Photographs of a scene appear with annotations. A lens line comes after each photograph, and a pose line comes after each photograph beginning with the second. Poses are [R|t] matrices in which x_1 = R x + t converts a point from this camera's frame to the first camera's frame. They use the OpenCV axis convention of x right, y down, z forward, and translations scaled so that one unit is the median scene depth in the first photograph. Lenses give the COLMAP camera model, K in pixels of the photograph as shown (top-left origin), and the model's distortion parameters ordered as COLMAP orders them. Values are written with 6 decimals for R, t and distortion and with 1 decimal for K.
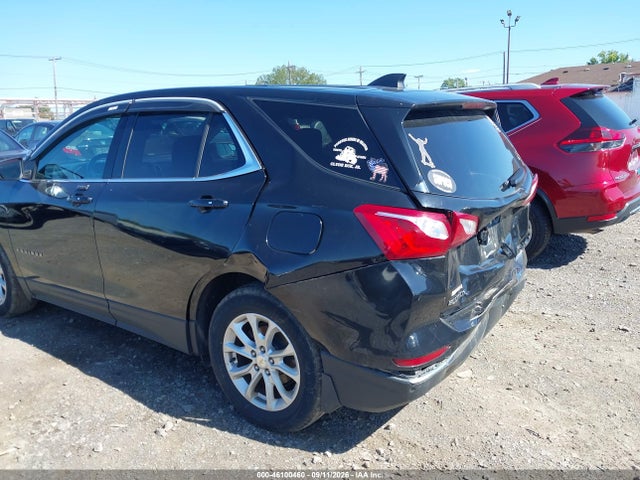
lens RADIAL K [[503.5, 0, 319.4], [0, 503.5, 247.4], [0, 0, 1]] dist [0.060025, -0.083834]
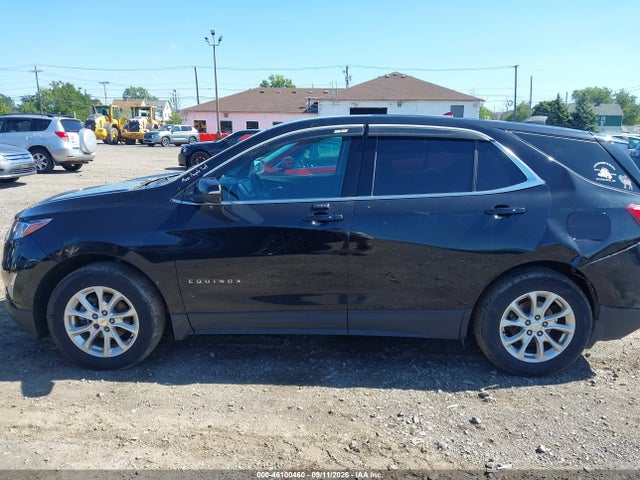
lens RADIAL K [[510.4, 0, 323.6], [0, 510.4, 244.9], [0, 0, 1]] dist [0.039712, -0.054103]
pose [[0.812836, -0.087185, 0.575931, -1.332044], [0.106755, 0.994285, -0.000153, -0.049584], [-0.572626, 0.061608, 0.817498, 0.196877]]
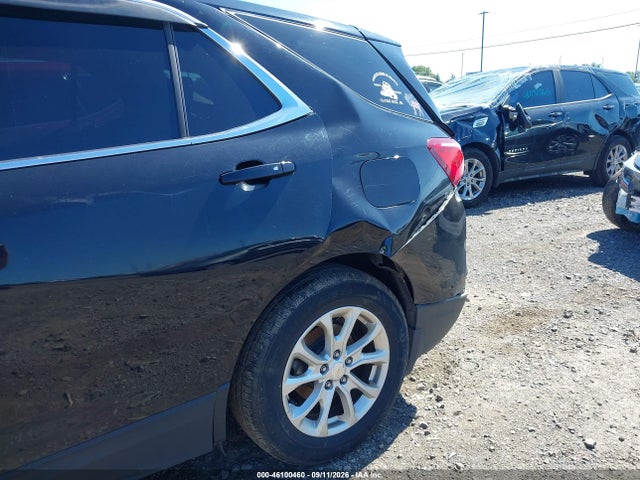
lens RADIAL K [[510.4, 0, 323.6], [0, 510.4, 244.9], [0, 0, 1]] dist [0.039712, -0.054103]
pose [[0.326314, -0.238508, 0.914676, -0.772431], [0.255640, 0.953853, 0.157523, -0.079352], [-0.910037, 0.182425, 0.372228, 0.697305]]
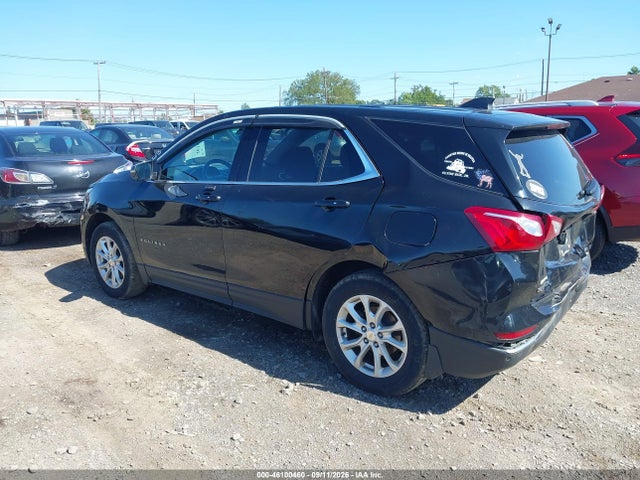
lens RADIAL K [[510.4, 0, 323.6], [0, 510.4, 244.9], [0, 0, 1]] dist [0.039712, -0.054103]
pose [[0.998444, 0.028690, -0.047820, -0.175099], [-0.029495, 0.999434, -0.016200, 0.032849], [0.047328, 0.017585, 0.998725, -0.220130]]
